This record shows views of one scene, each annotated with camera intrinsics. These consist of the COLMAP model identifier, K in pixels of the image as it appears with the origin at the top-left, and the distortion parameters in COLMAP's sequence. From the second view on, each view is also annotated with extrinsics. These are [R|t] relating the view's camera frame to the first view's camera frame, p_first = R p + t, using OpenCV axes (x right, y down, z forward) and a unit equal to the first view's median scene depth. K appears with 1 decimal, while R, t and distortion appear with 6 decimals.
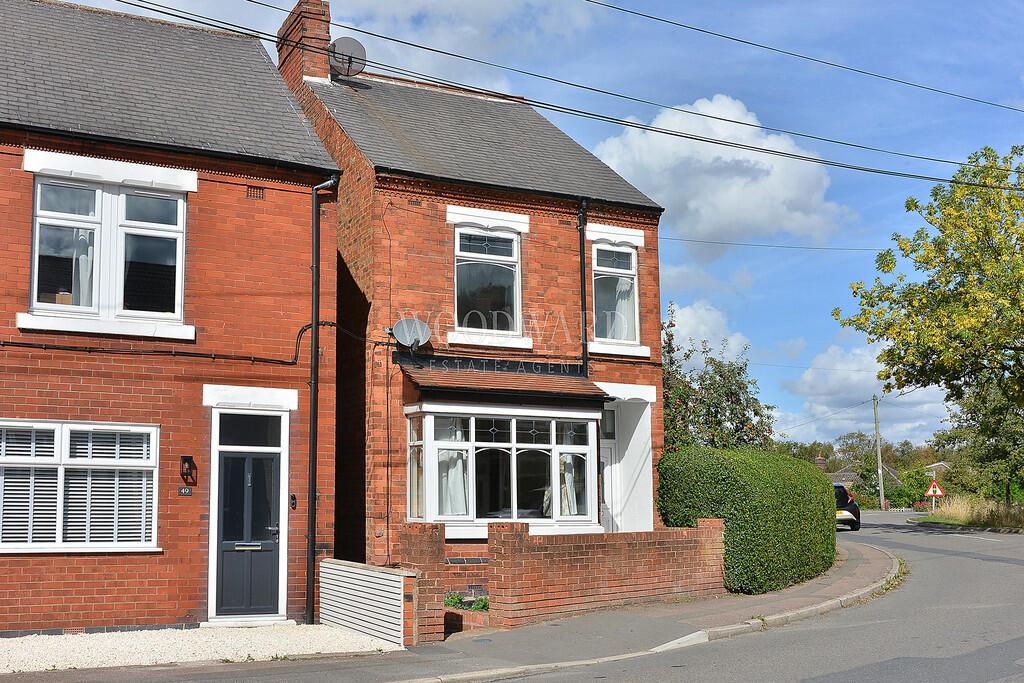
lens RADIAL K [[1132.1, 0, 512.3], [0, 1132.1, 348.8], [0, 0, 1]] dist [-0.021115, 0.000000]
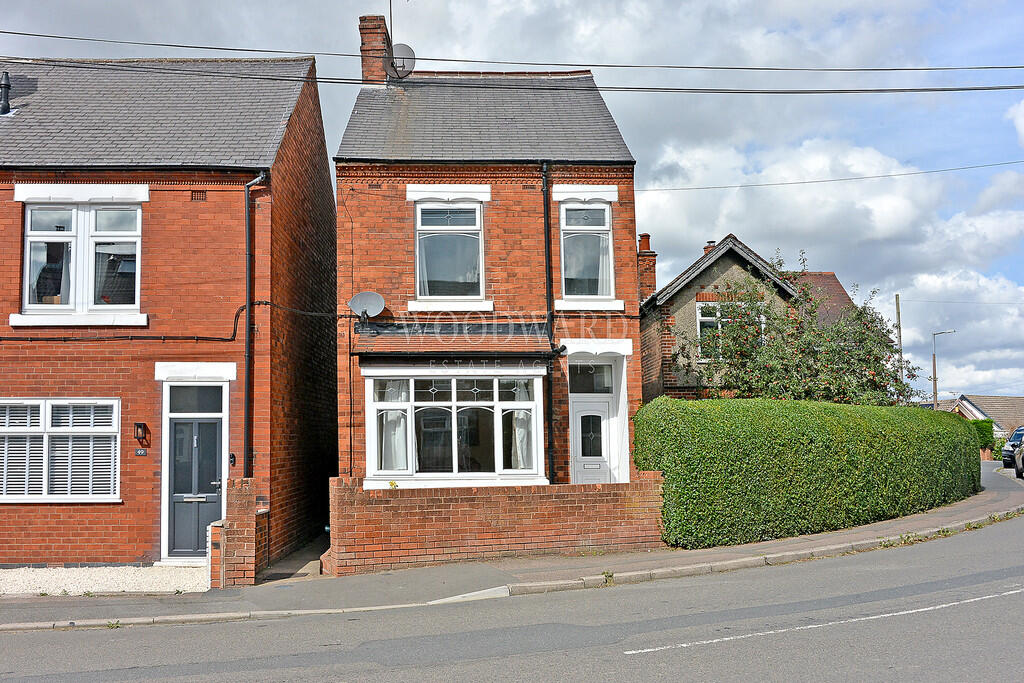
lens RADIAL K [[1007.7, 0, 511.7], [0, 1007.7, 335.1], [0, 0, 1]] dist [-0.037794, 0.000000]
pose [[0.916176, -0.061622, -0.396009, 0.471130], [0.068125, 0.997674, 0.002364, 0.024963], [0.394943, -0.029144, 0.918243, 0.173240]]
